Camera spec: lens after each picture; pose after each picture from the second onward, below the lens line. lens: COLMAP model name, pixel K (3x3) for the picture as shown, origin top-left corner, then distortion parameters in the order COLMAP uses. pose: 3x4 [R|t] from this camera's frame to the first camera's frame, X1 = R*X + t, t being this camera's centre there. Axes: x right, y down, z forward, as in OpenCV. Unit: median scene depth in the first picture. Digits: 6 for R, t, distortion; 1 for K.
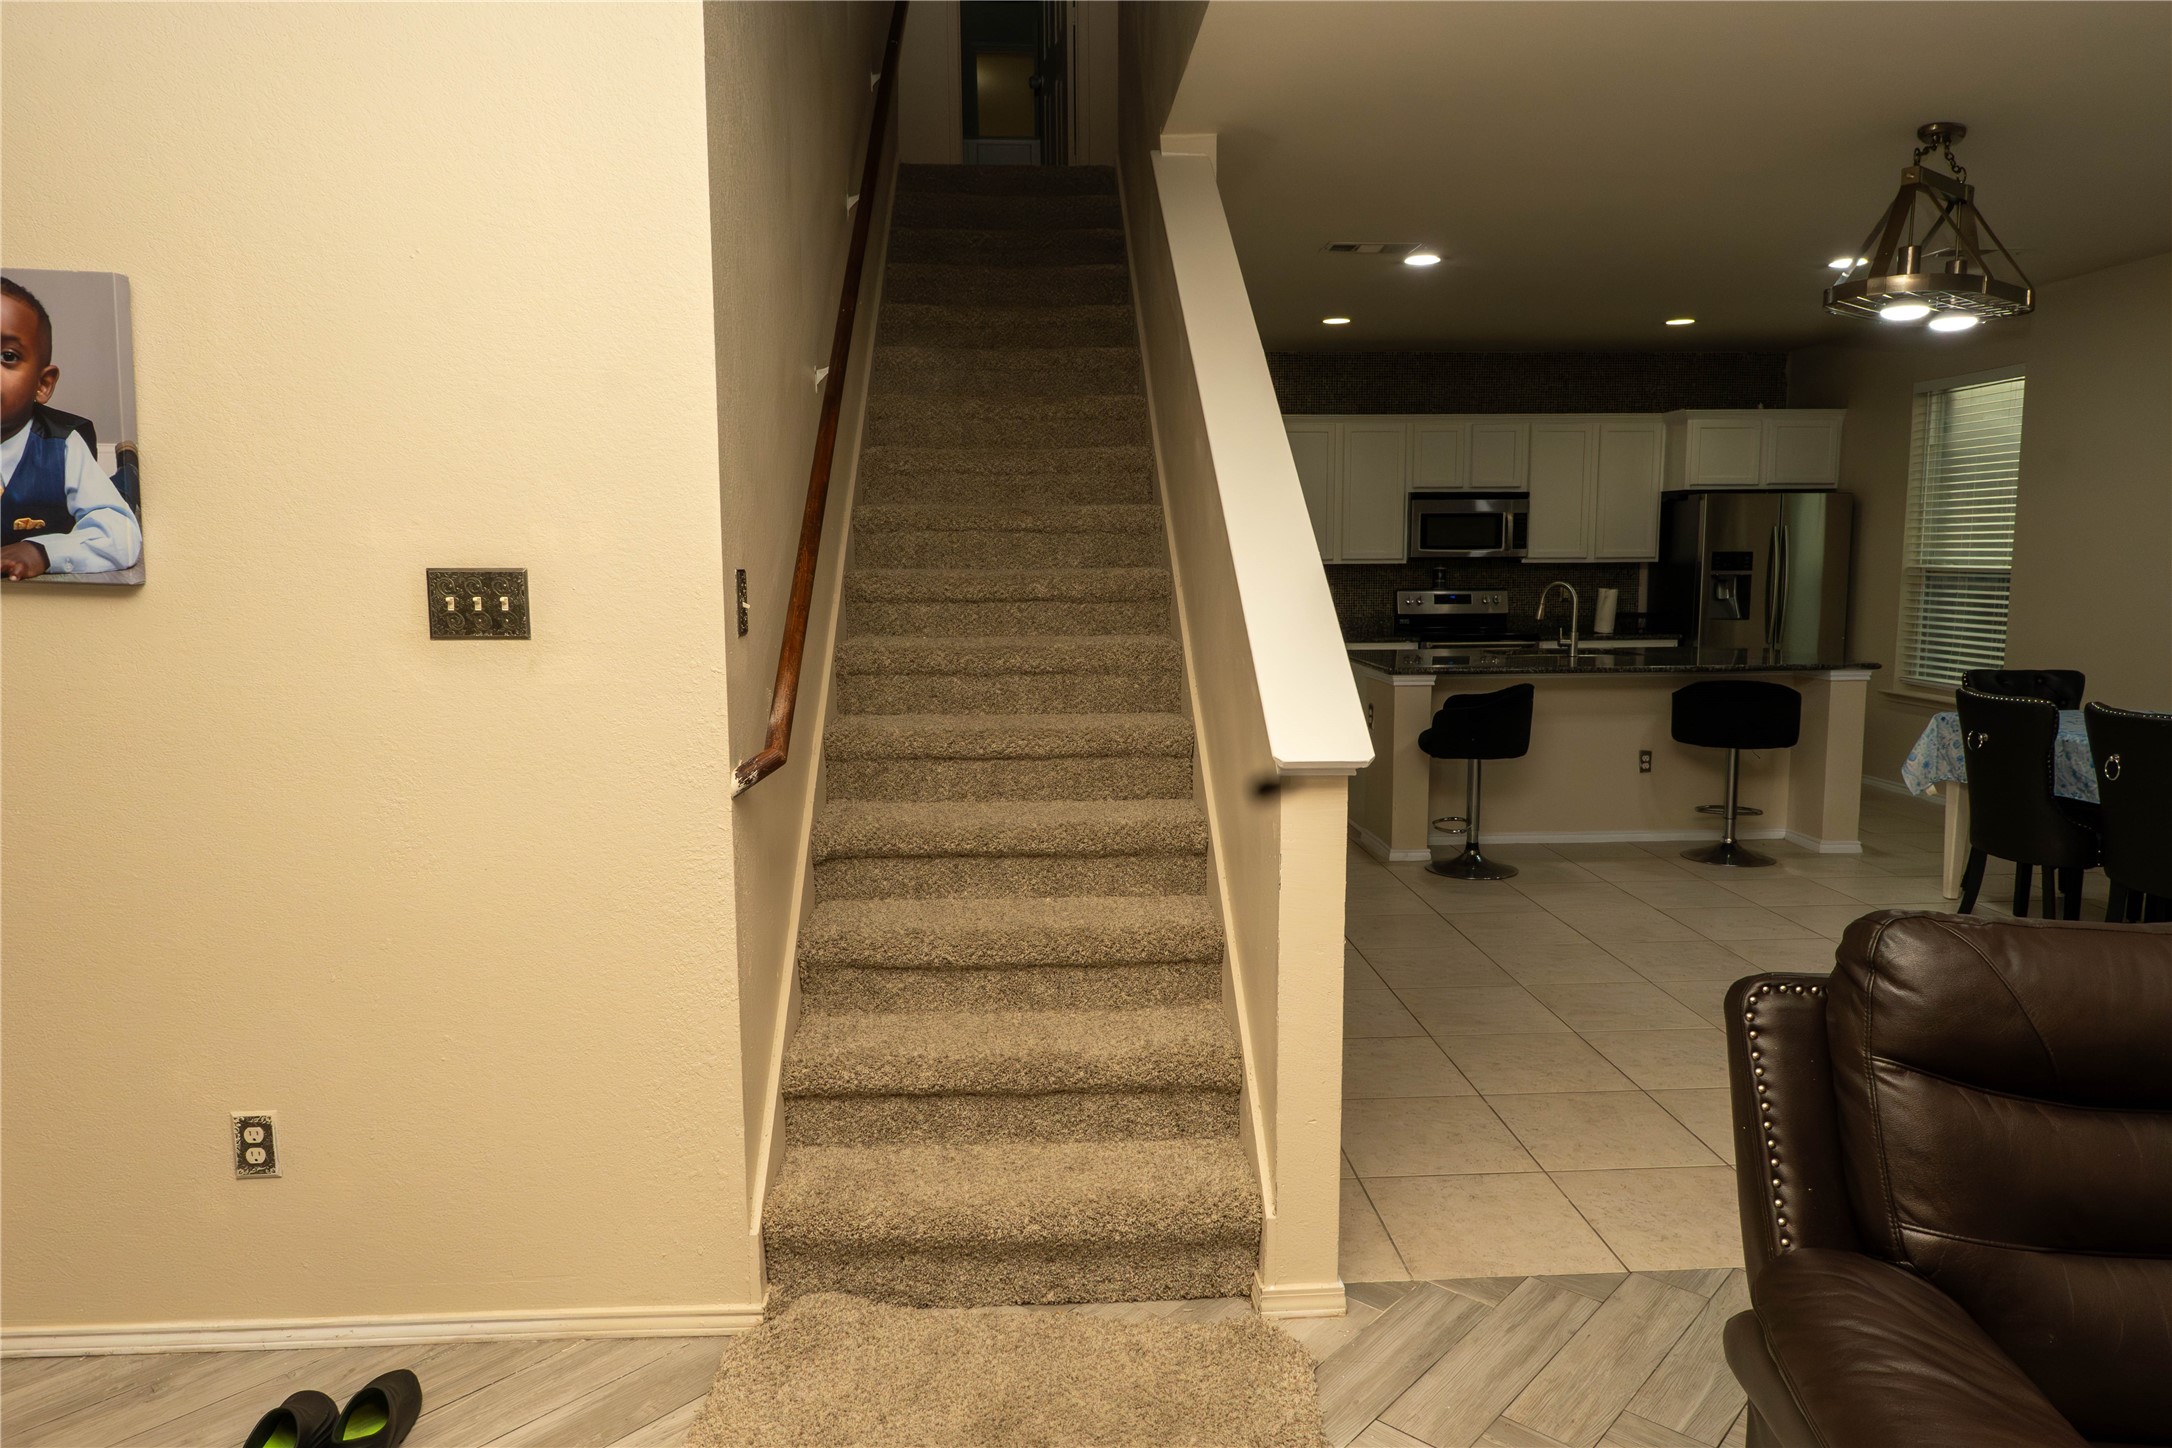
lens RADIAL K [[1360.6, 0, 1086.0], [0, 1360.6, 724.0], [0, 0, 1]] dist [-0.004147, -0.005574]
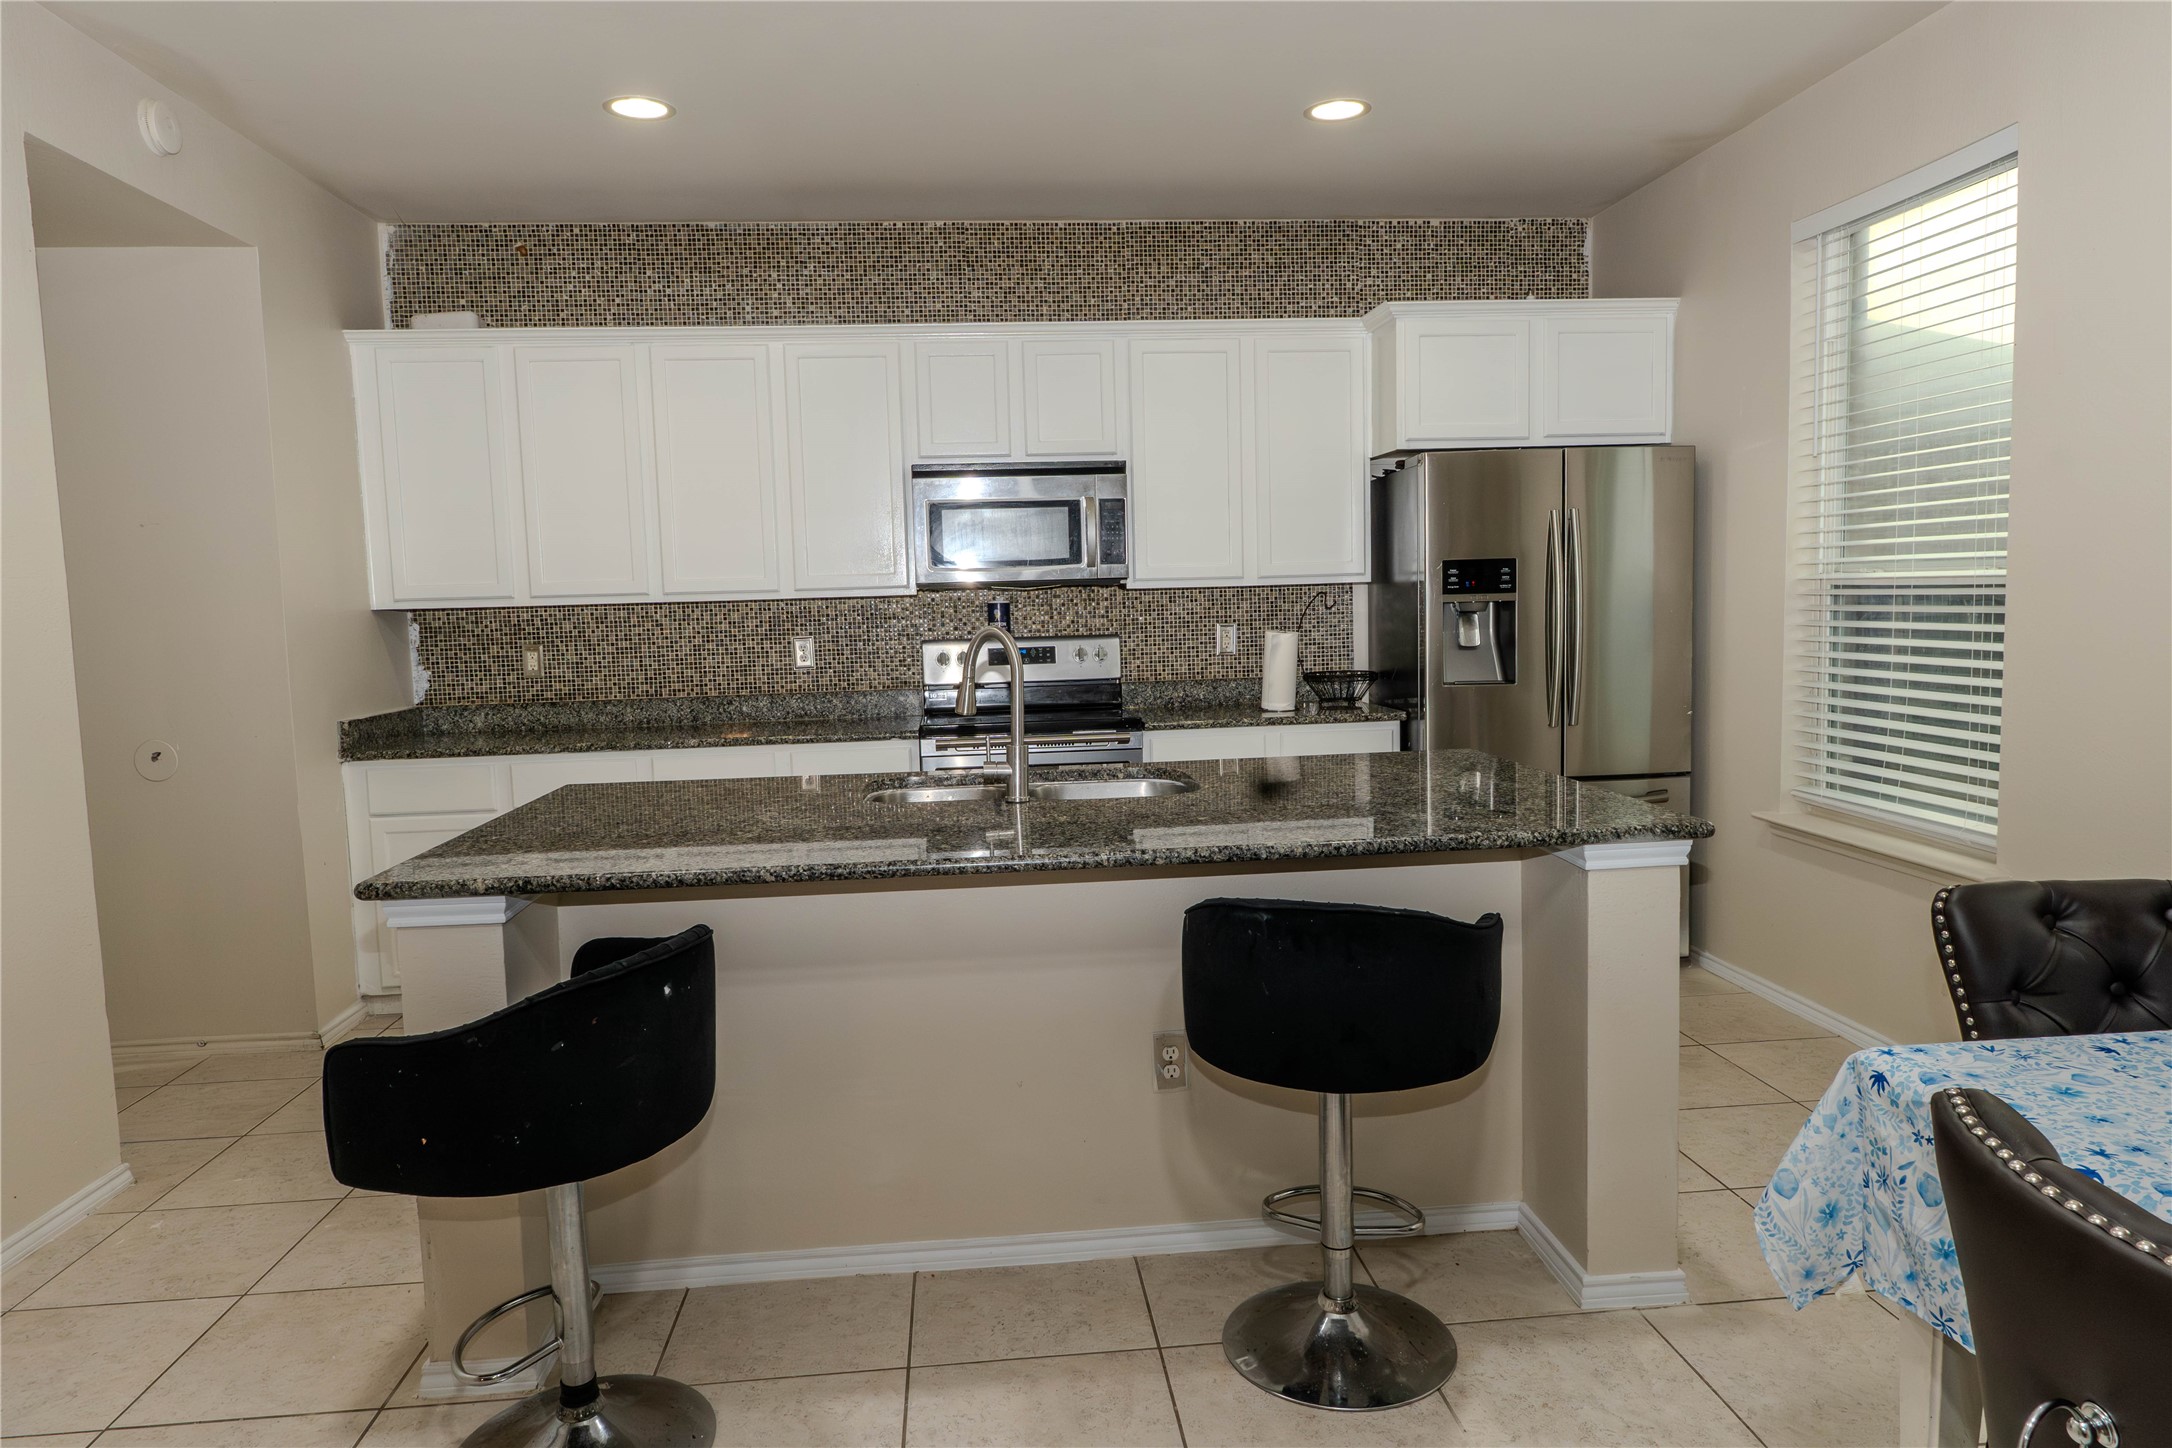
lens RADIAL K [[1360.6, 0, 1086.0], [0, 1360.6, 724.0], [0, 0, 1]] dist [-0.004147, -0.005574]
pose [[0.998947, -0.025988, 0.037812, 0.317165], [0.027092, 0.999212, -0.028997, -0.053170], [-0.037028, 0.029991, 0.998864, 0.499446]]
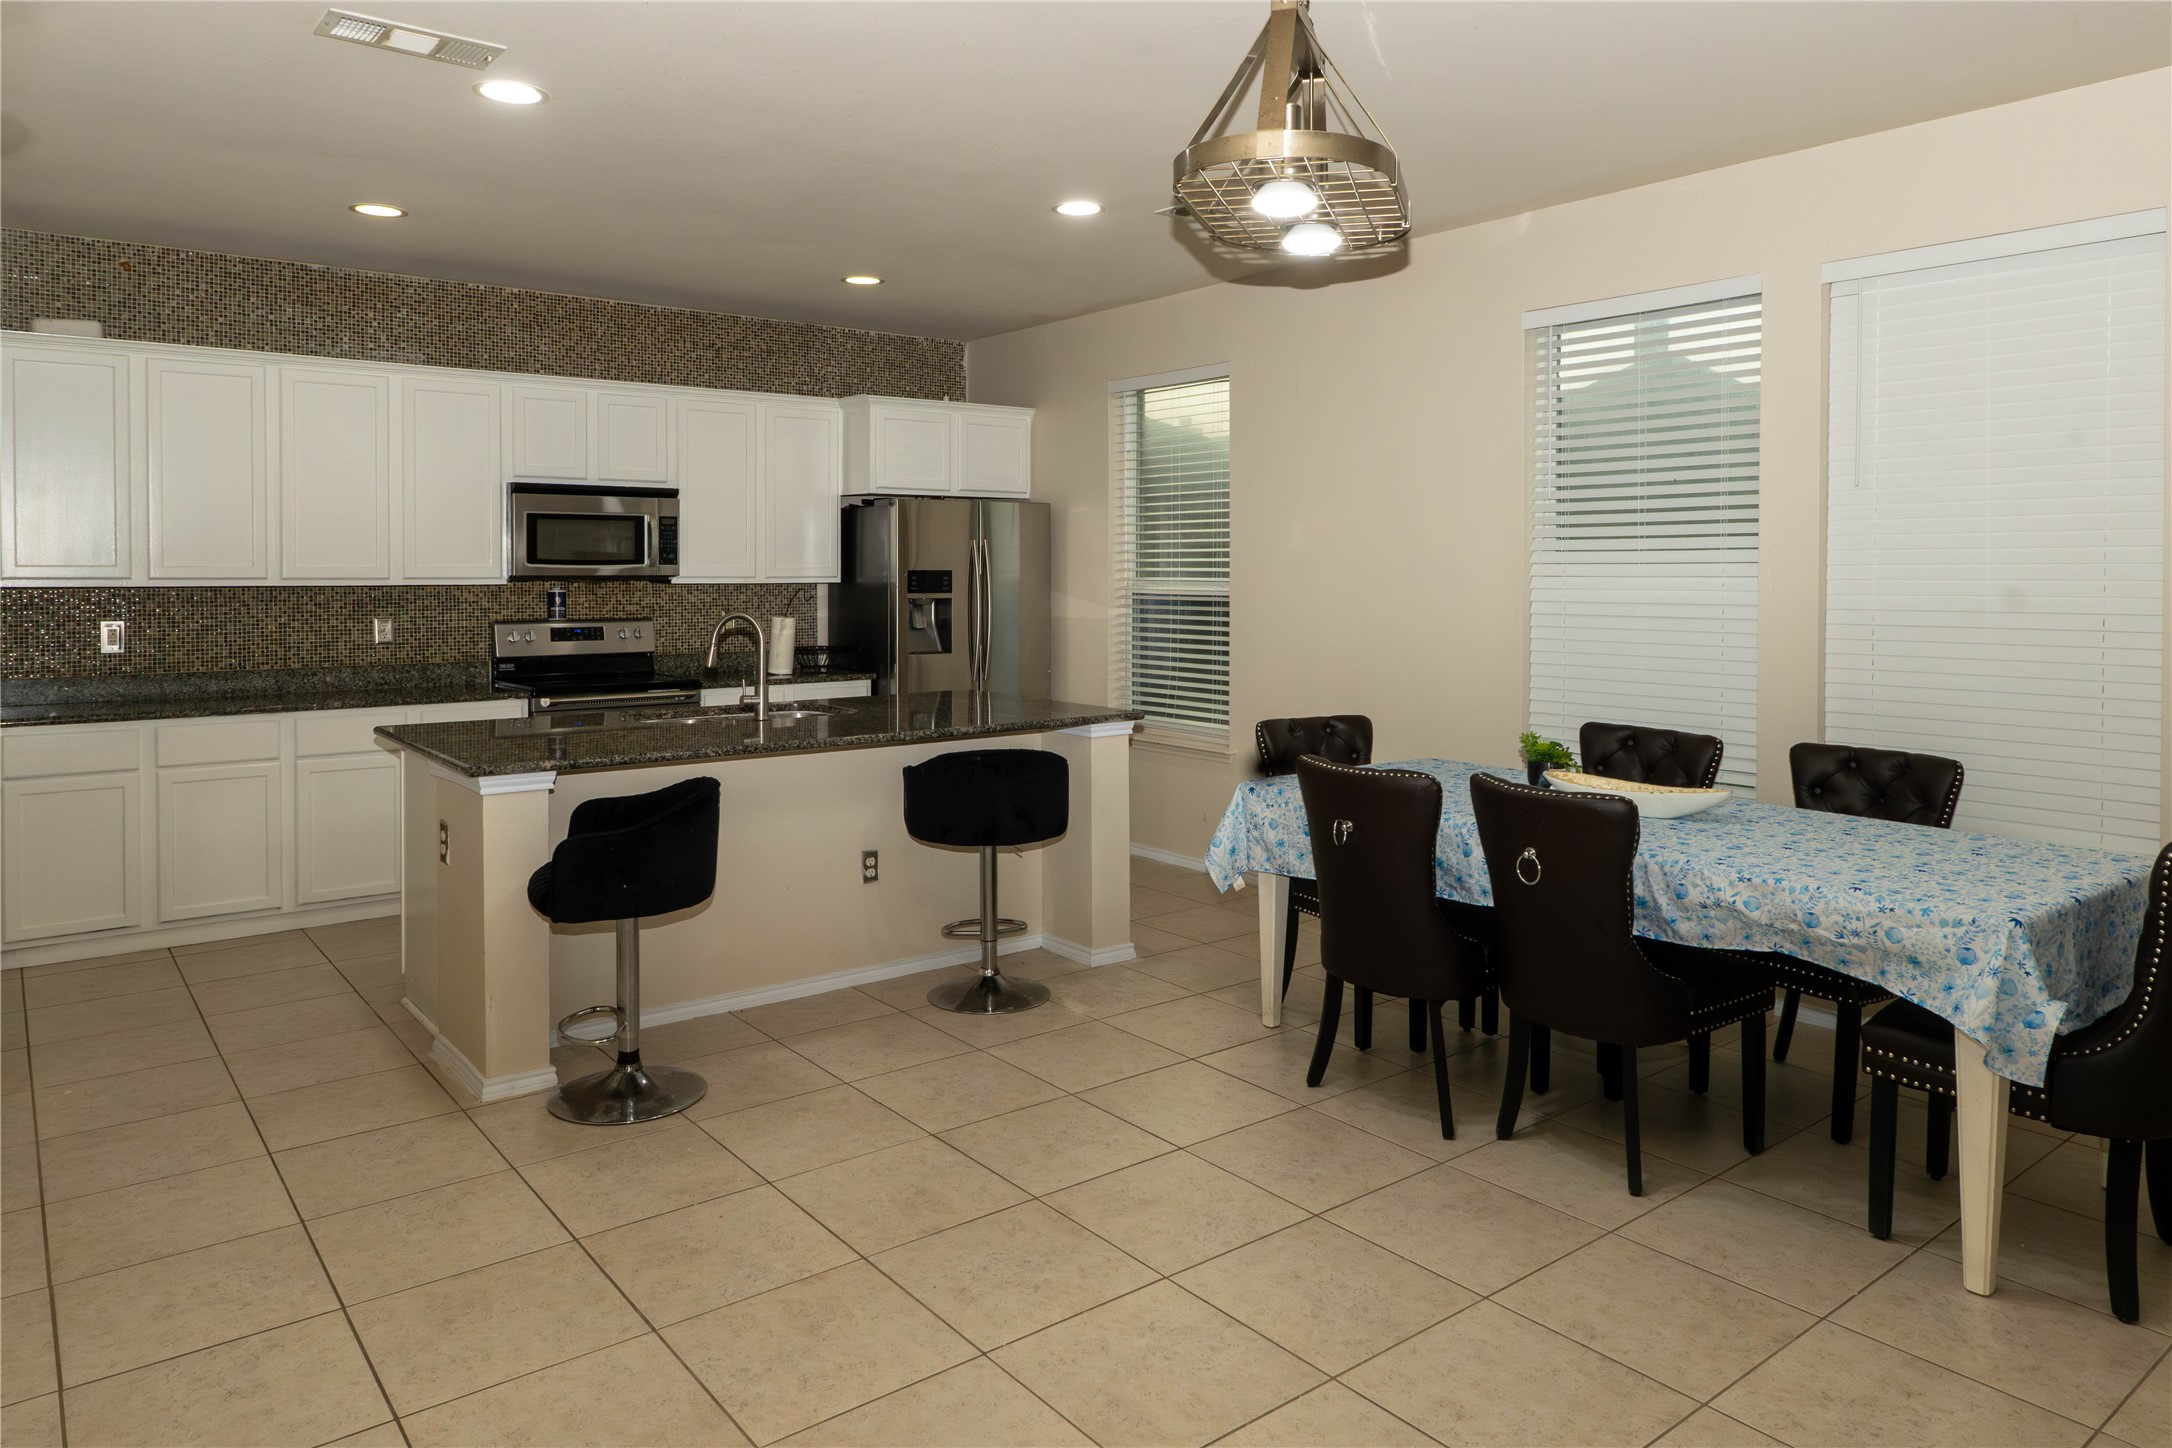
lens RADIAL K [[1401.1, 0, 1084.6], [0, 1401.1, 610.9], [0, 0, 1]] dist [0.000607, -0.001114]
pose [[0.818794, -0.009994, 0.574001, 0.075329], [0.065751, 0.994902, -0.076469, -0.034599], [-0.570310, 0.100354, 0.815276, 0.283924]]
